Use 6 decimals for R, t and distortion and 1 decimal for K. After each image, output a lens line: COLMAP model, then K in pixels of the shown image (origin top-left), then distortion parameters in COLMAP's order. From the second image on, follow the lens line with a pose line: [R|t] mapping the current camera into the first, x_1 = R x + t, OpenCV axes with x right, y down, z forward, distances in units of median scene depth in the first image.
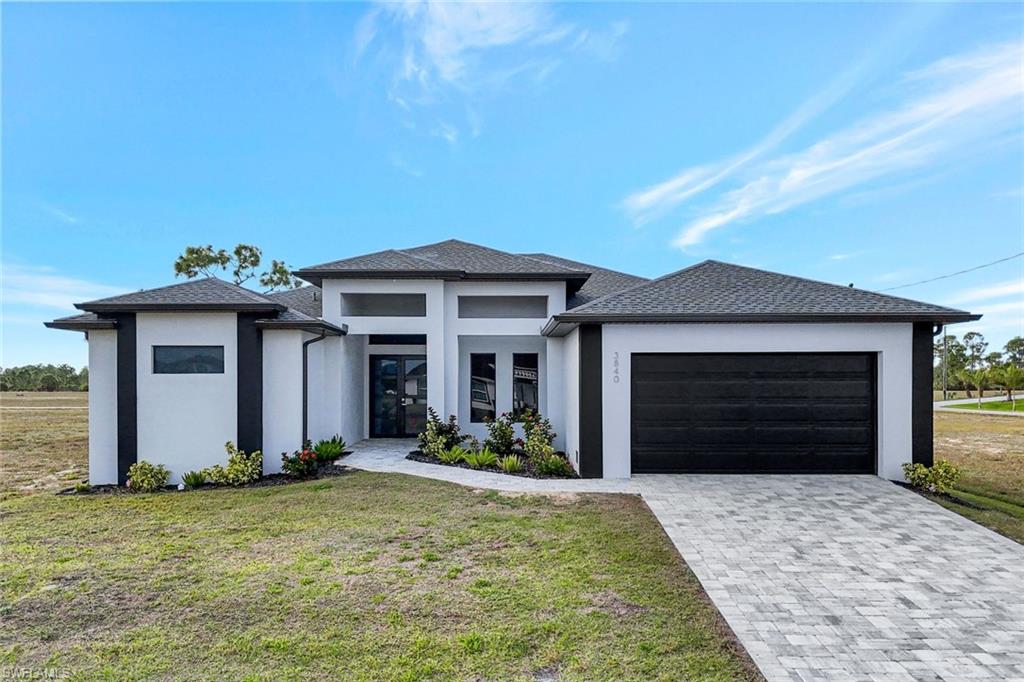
lens RADIAL K [[755.3, 0, 518.4], [0, 755.3, 363.8], [0, 0, 1]] dist [0.061345, -0.046209]
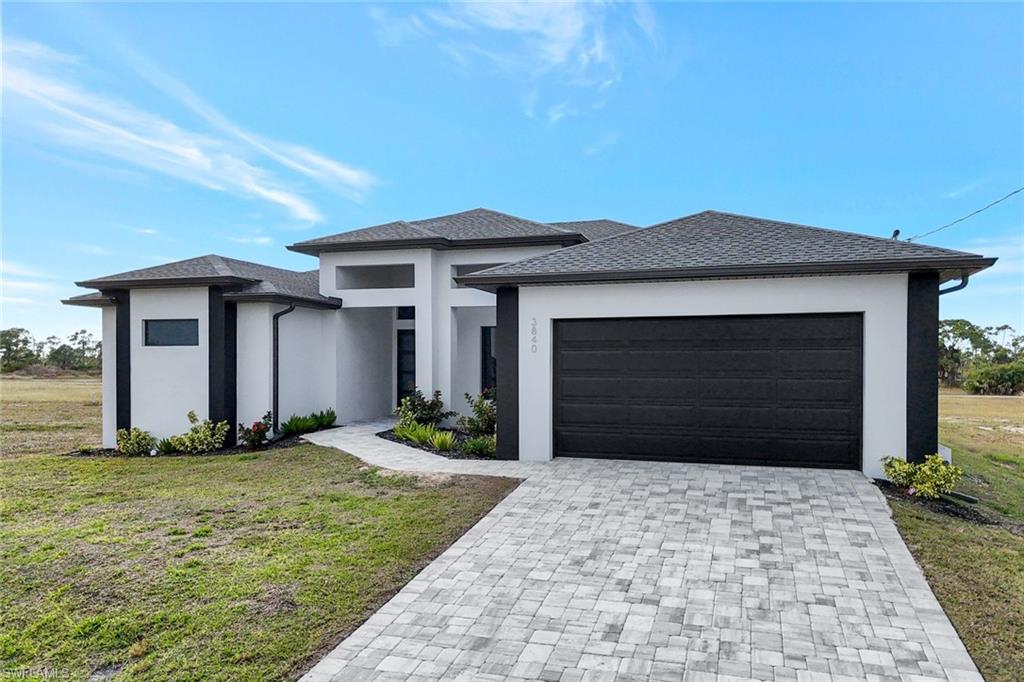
lens RADIAL K [[755.3, 0, 518.0], [0, 755.3, 352.1], [0, 0, 1]] dist [0.061345, -0.046209]
pose [[0.951626, -0.001787, -0.307254, 0.381092], [0.002827, 0.999992, 0.002941, 0.021541], [0.307247, -0.003667, 0.951623, 0.157539]]
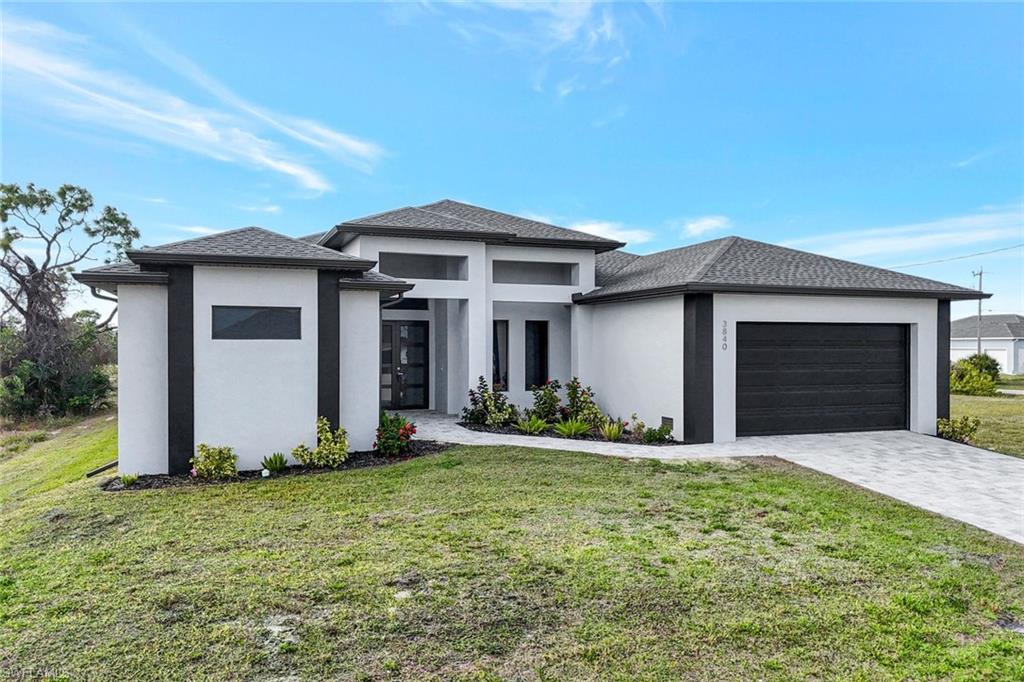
lens RADIAL K [[755.3, 0, 518.0], [0, 755.3, 336.2], [0, 0, 1]] dist [0.061345, -0.046209]
pose [[0.939265, 0.006430, 0.343132, -0.493731], [-0.008078, 0.999962, 0.003375, 0.004689], [-0.343097, -0.005941, 0.939281, 0.117736]]
